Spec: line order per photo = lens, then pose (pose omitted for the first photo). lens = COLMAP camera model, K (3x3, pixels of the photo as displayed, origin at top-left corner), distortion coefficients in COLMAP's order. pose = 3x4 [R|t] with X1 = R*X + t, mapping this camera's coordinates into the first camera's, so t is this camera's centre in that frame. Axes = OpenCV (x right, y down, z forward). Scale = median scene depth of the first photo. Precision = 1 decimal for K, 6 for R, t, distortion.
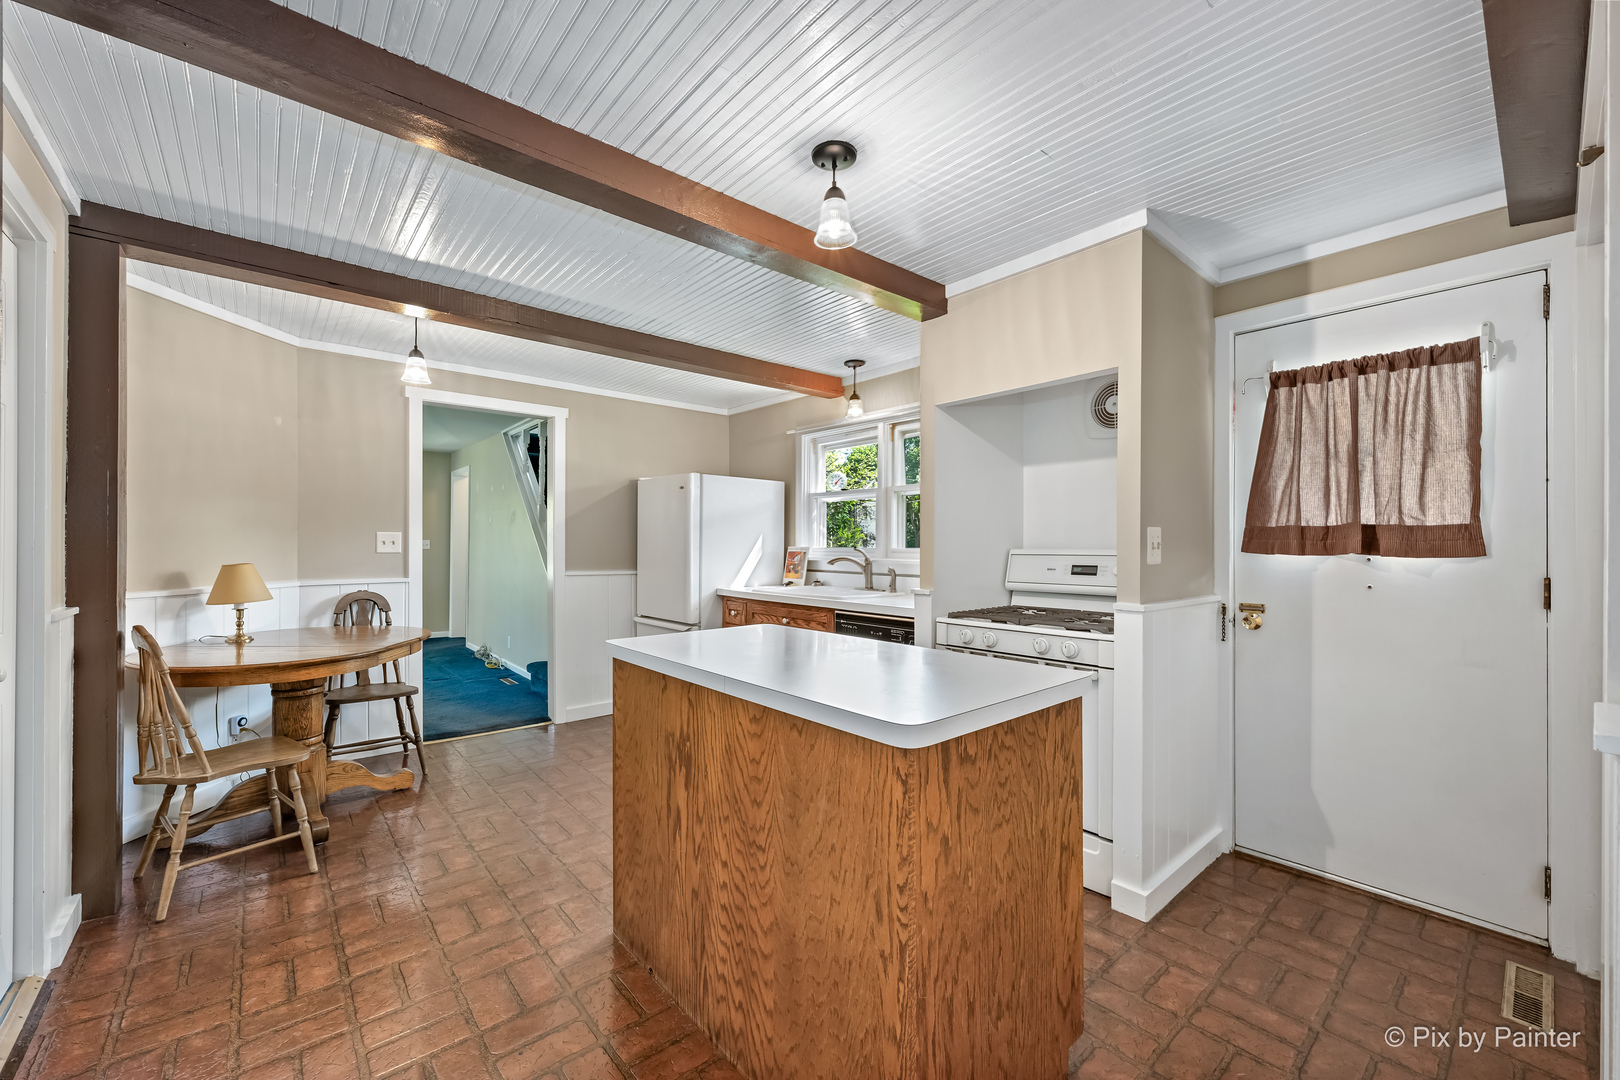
lens RADIAL K [[642.8, 0, 801.9], [0, 642.8, 545.8], [0, 0, 1]] dist [-0.000997, 0.000080]
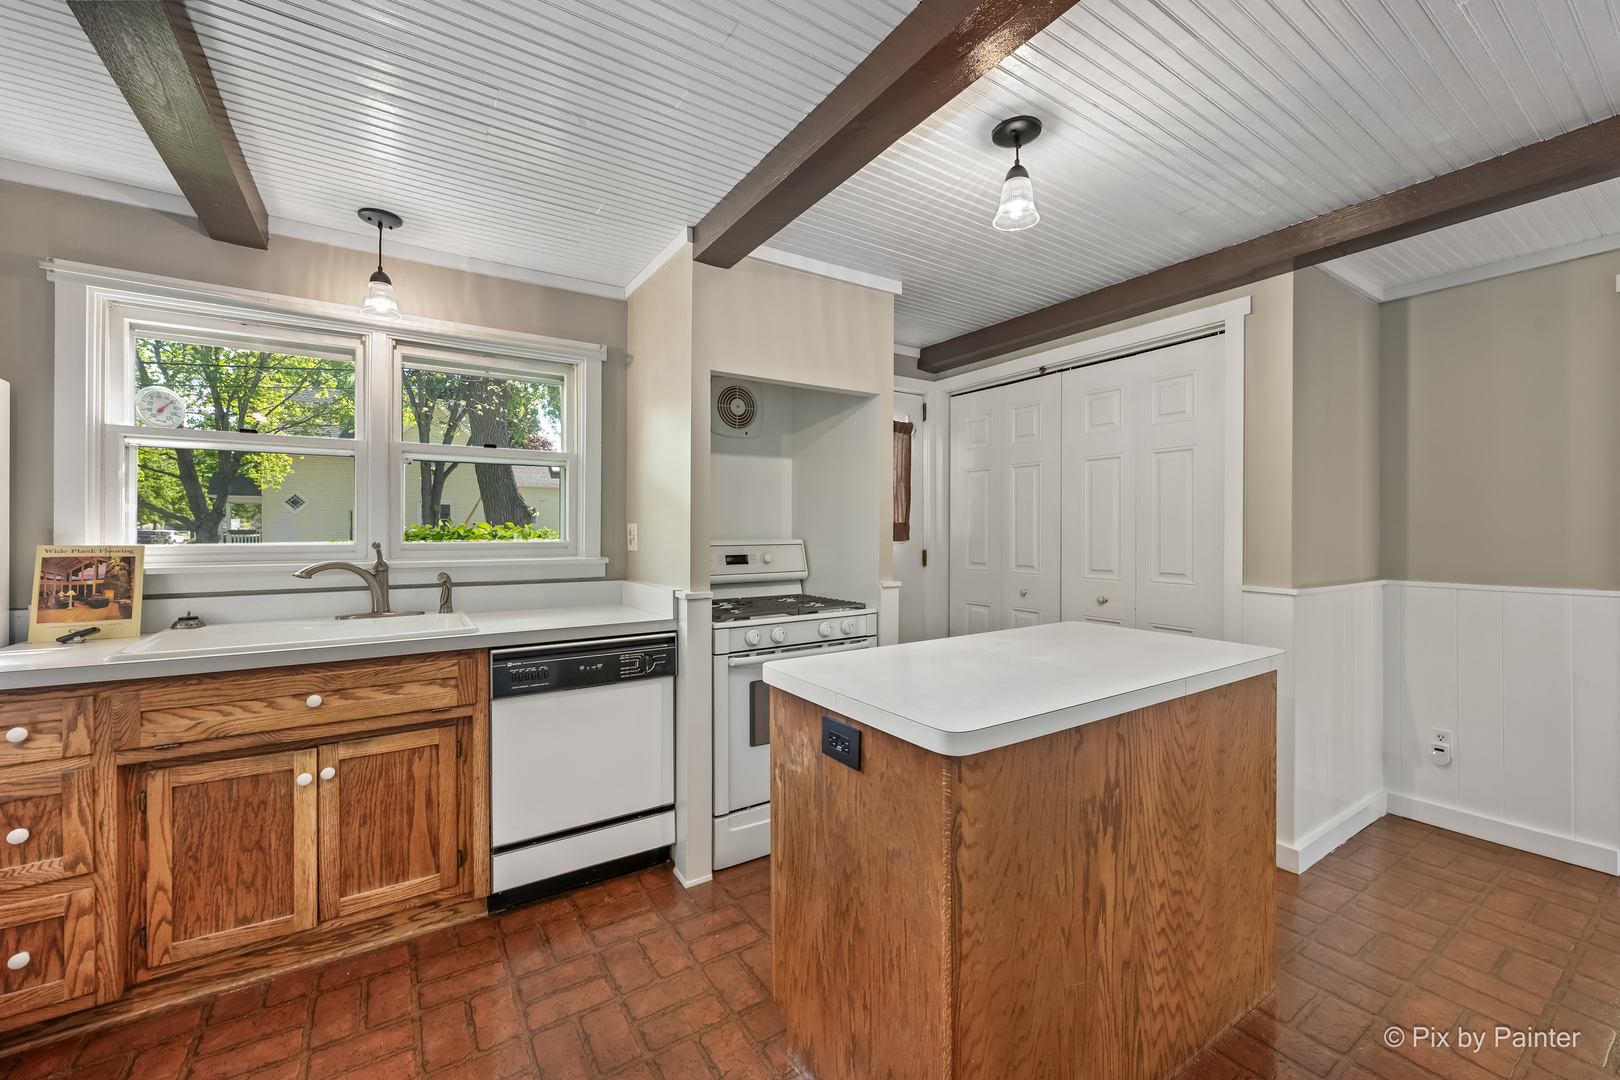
lens RADIAL K [[643.1, 0, 810.0], [0, 643.1, 540.0], [0, 0, 1]] dist [0.000868, 0.000062]
pose [[0.116583, -0.019350, 0.992992, -0.974747], [0.002626, 0.999813, 0.019175, -0.023288], [-0.993178, 0.000372, 0.116612, 1.234656]]
